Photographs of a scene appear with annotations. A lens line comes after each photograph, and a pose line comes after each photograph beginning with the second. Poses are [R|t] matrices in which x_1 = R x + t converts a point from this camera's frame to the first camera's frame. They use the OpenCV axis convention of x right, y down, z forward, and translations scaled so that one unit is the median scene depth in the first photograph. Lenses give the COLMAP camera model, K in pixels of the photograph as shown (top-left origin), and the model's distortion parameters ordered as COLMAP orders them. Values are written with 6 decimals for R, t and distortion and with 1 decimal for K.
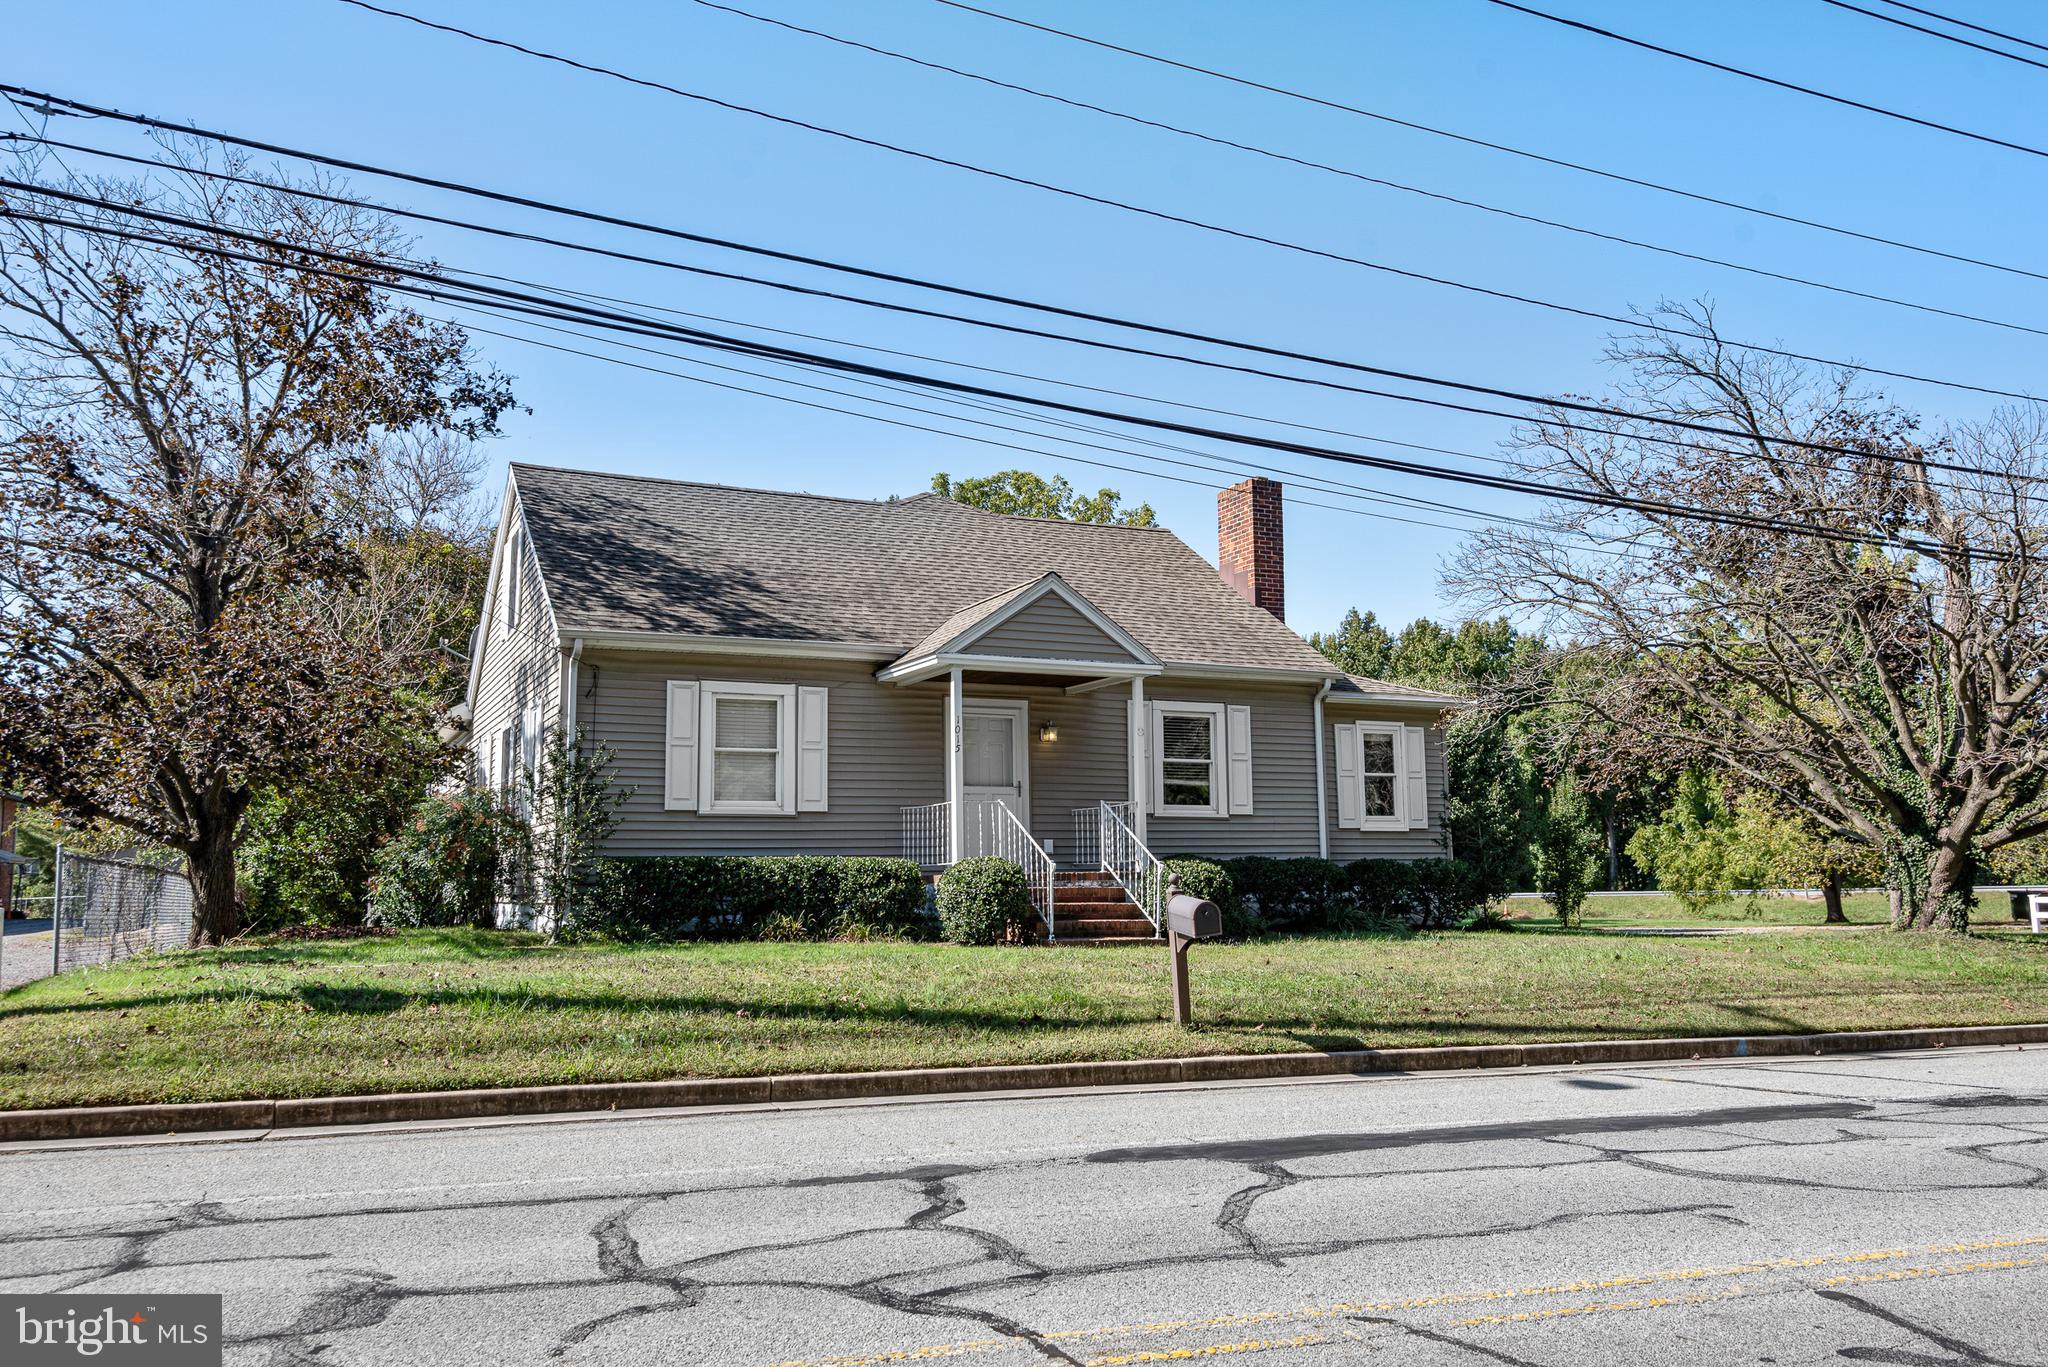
lens RADIAL K [[1614.2, 0, 1022.3], [0, 1614.2, 765.2], [0, 0, 1]] dist [0.002117, 0.002109]
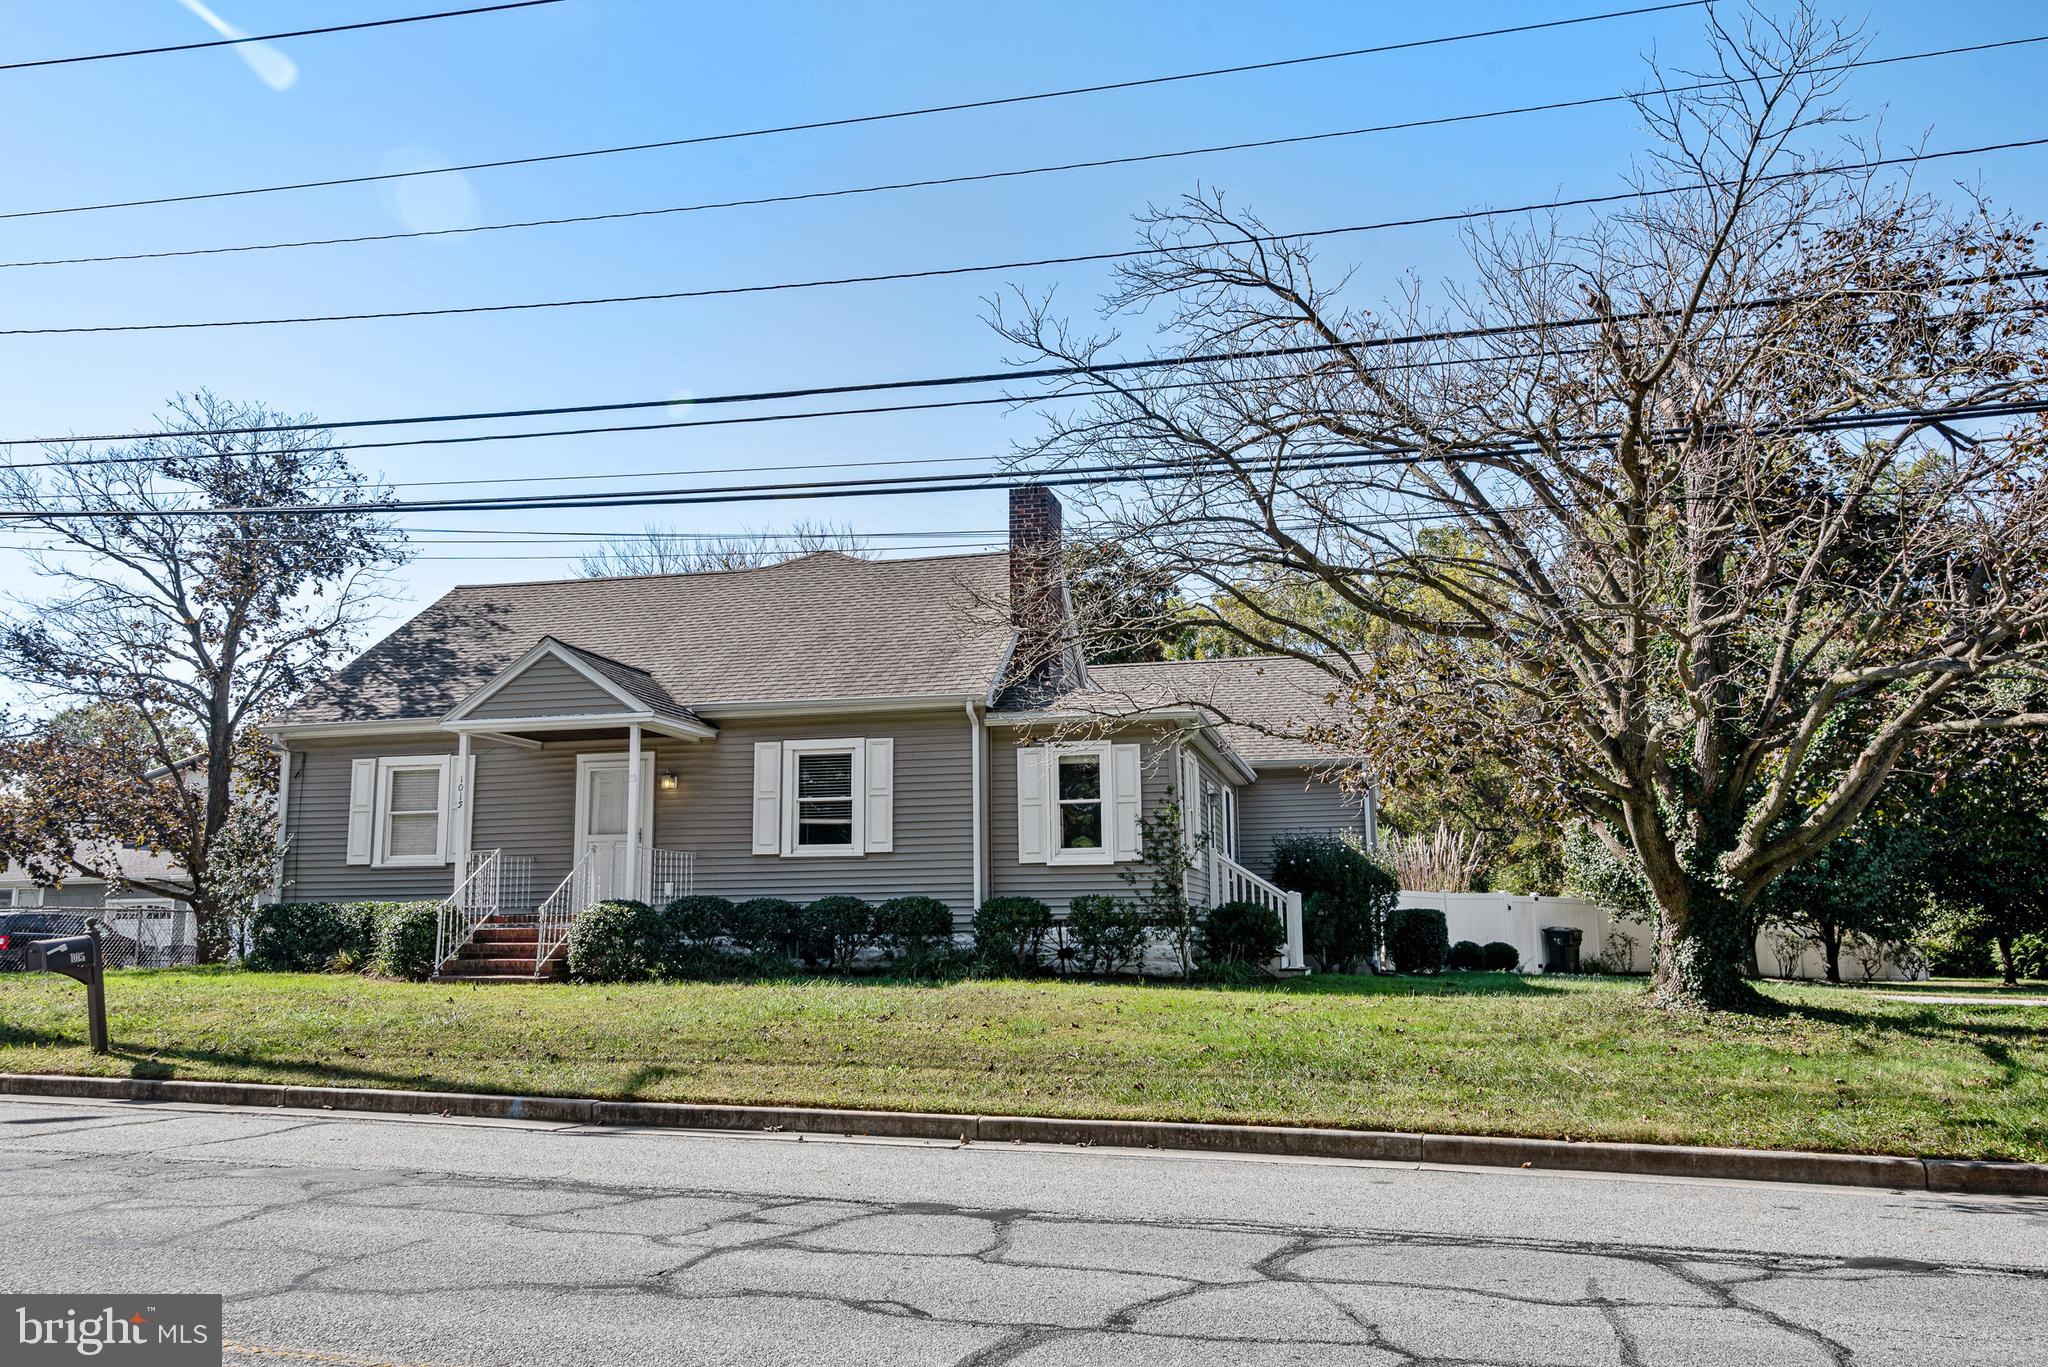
lens RADIAL K [[1652.5, 0, 1024.0], [0, 1652.5, 683.5], [0, 0, 1]] dist [0.003099, 0.003012]
pose [[0.763469, -0.093165, -0.639089, 0.926999], [0.046730, 0.994916, -0.089212, 0.024969], [0.644151, 0.038247, 0.763941, 0.341368]]
